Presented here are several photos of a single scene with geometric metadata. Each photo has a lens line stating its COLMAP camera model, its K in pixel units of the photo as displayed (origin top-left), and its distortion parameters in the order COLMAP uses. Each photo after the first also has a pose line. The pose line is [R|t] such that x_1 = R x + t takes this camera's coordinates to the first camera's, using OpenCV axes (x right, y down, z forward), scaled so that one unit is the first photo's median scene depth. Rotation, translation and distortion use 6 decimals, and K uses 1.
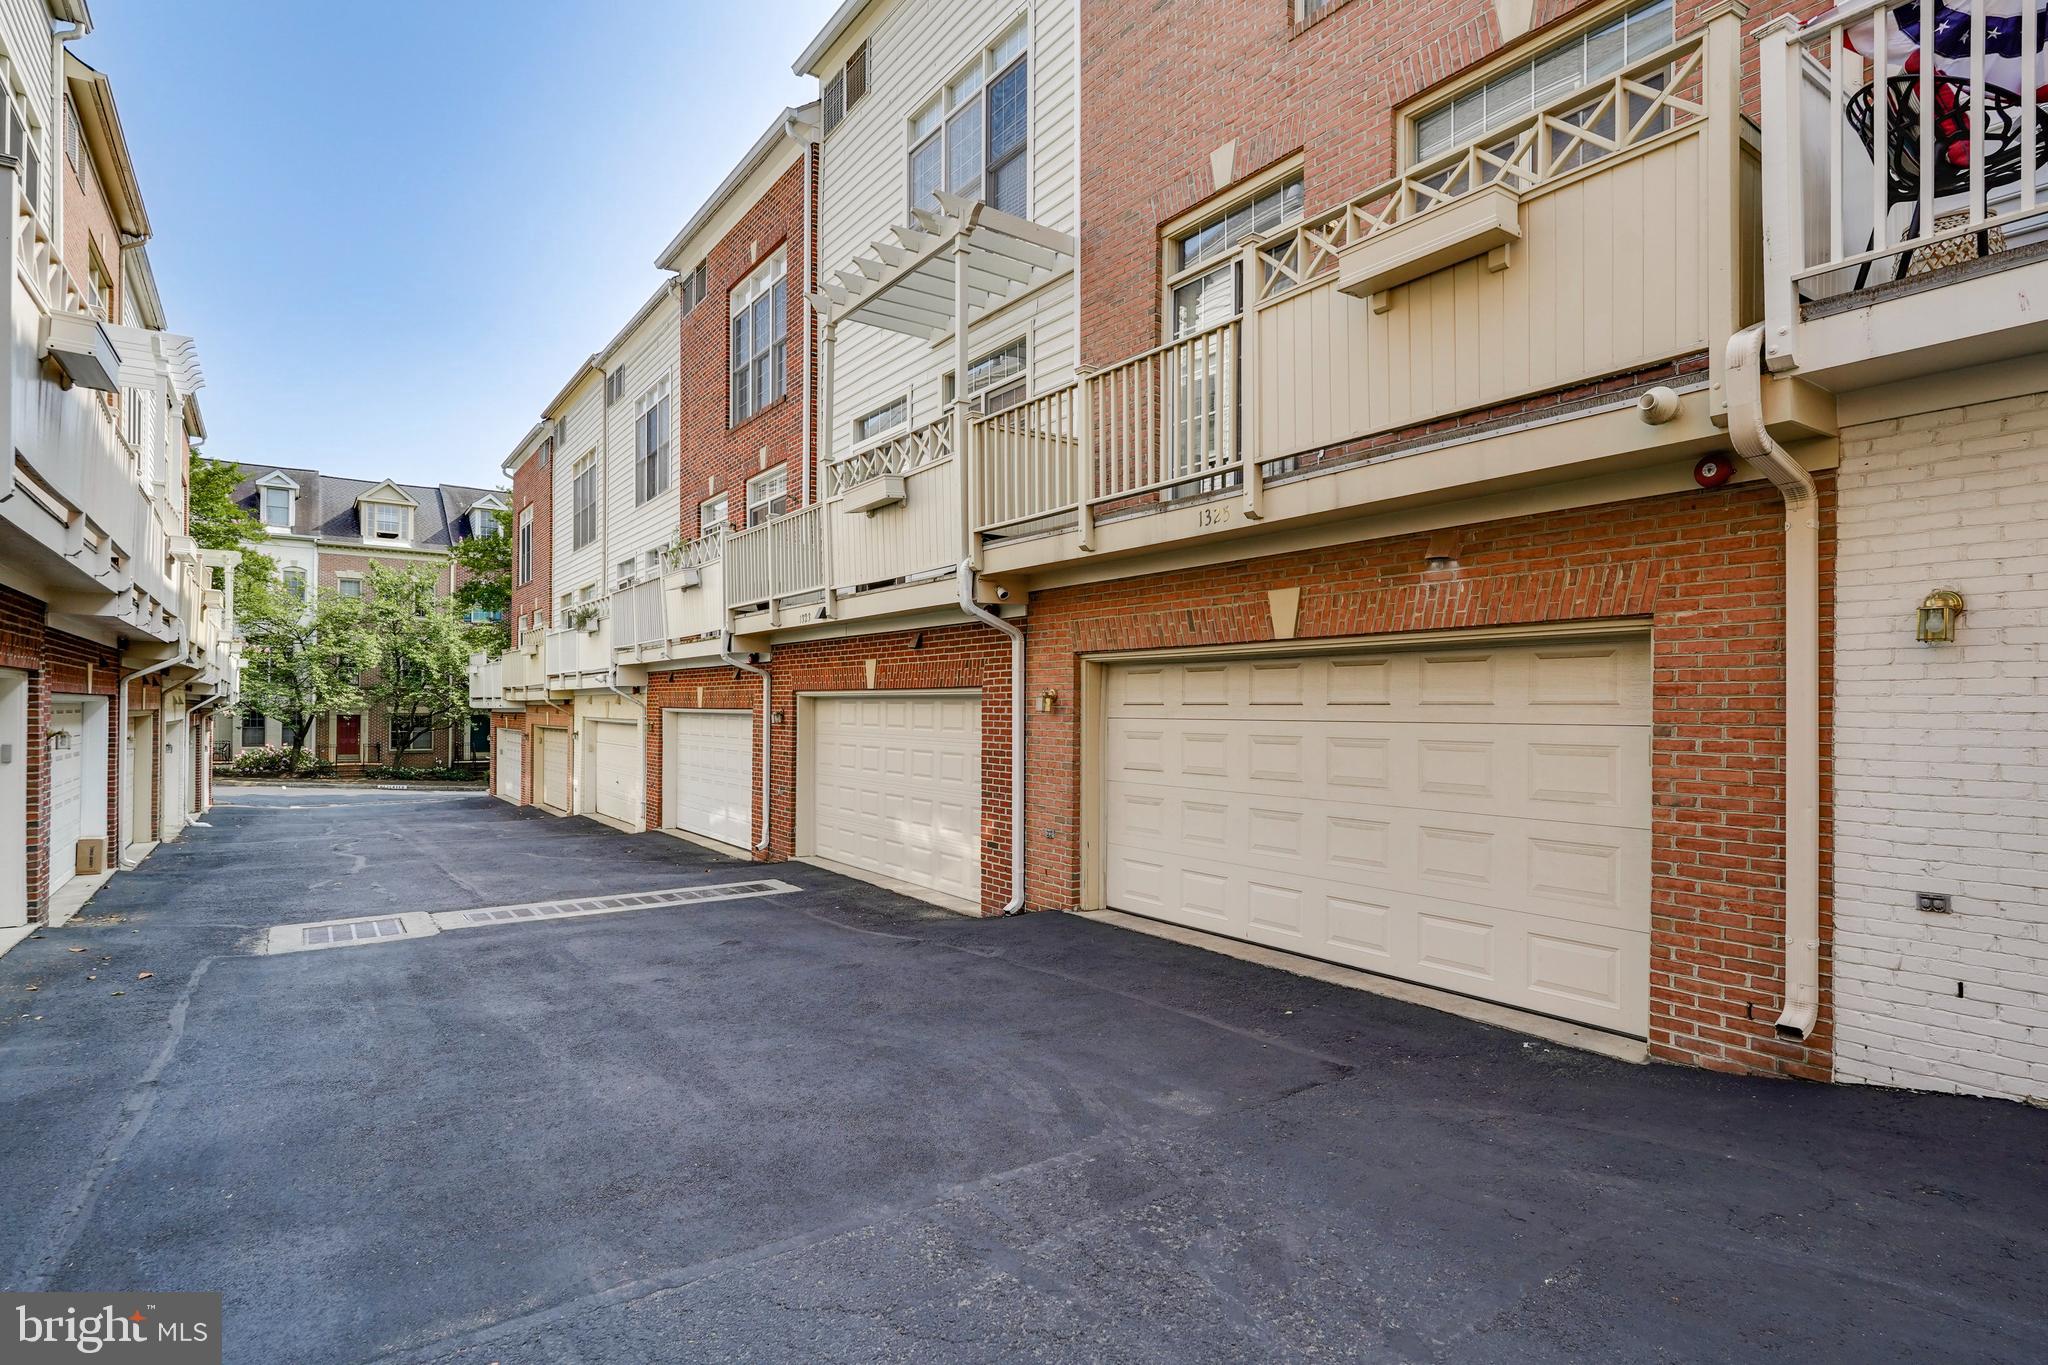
lens RADIAL K [[1024.0, 0, 1001.7], [0, 1024.0, 685.9], [0, 0, 1]] dist [-0.013786, 0.008732]
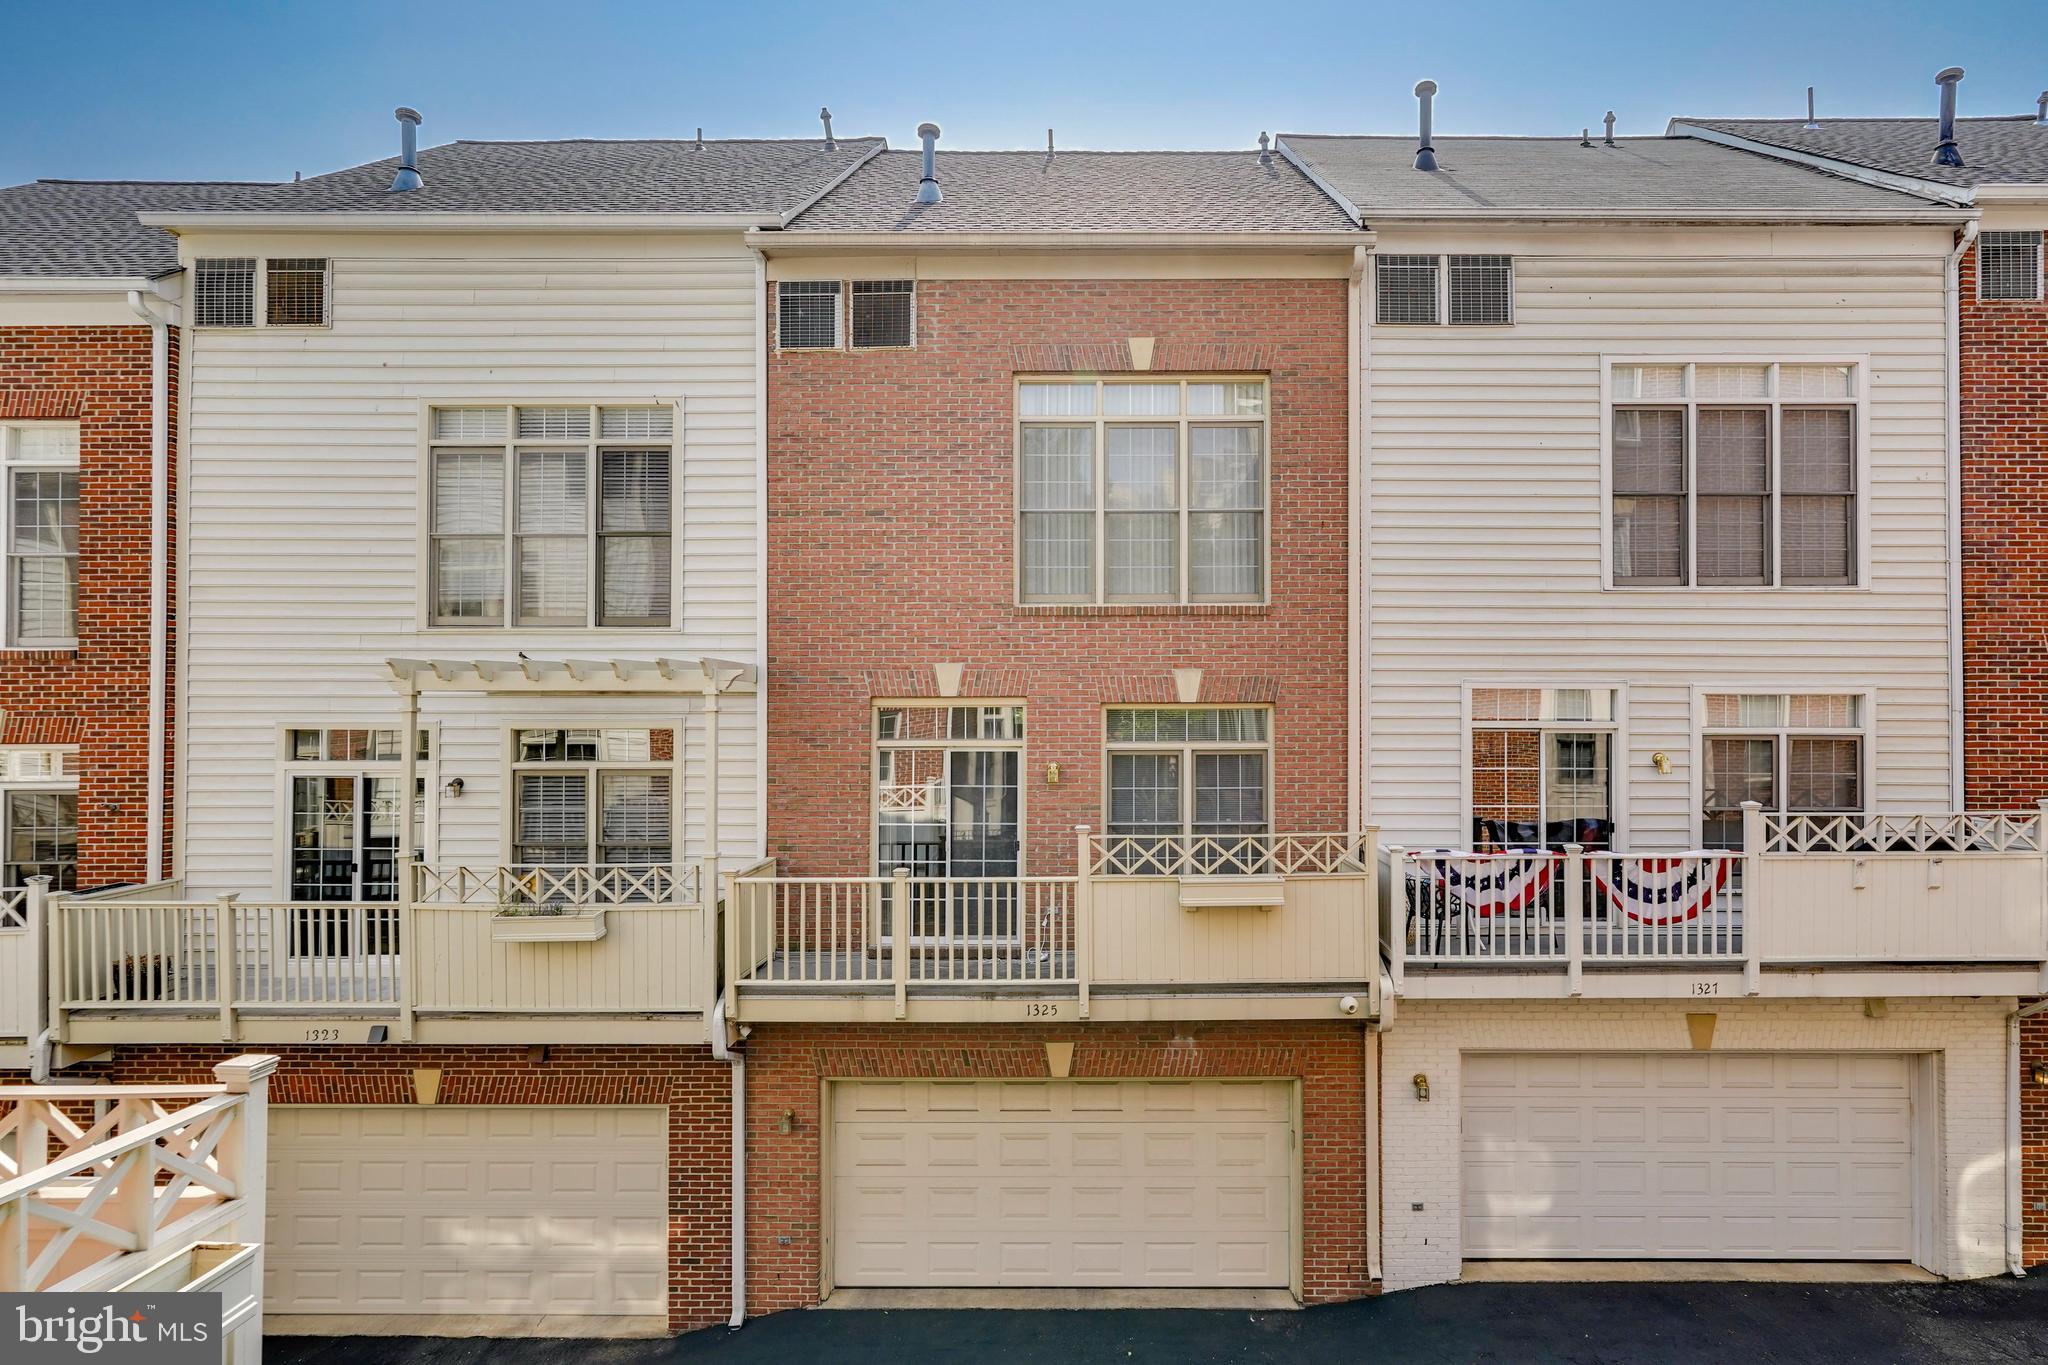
lens RADIAL K [[1024.0, 0, 1001.7], [0, 1024.0, 685.9], [0, 0, 1]] dist [-0.013786, 0.008732]
pose [[0.595805, 0.003441, 0.803122, -1.138946], [0.009966, 0.999882, -0.011678, -0.713345], [-0.803067, 0.014961, 0.595700, 0.258223]]
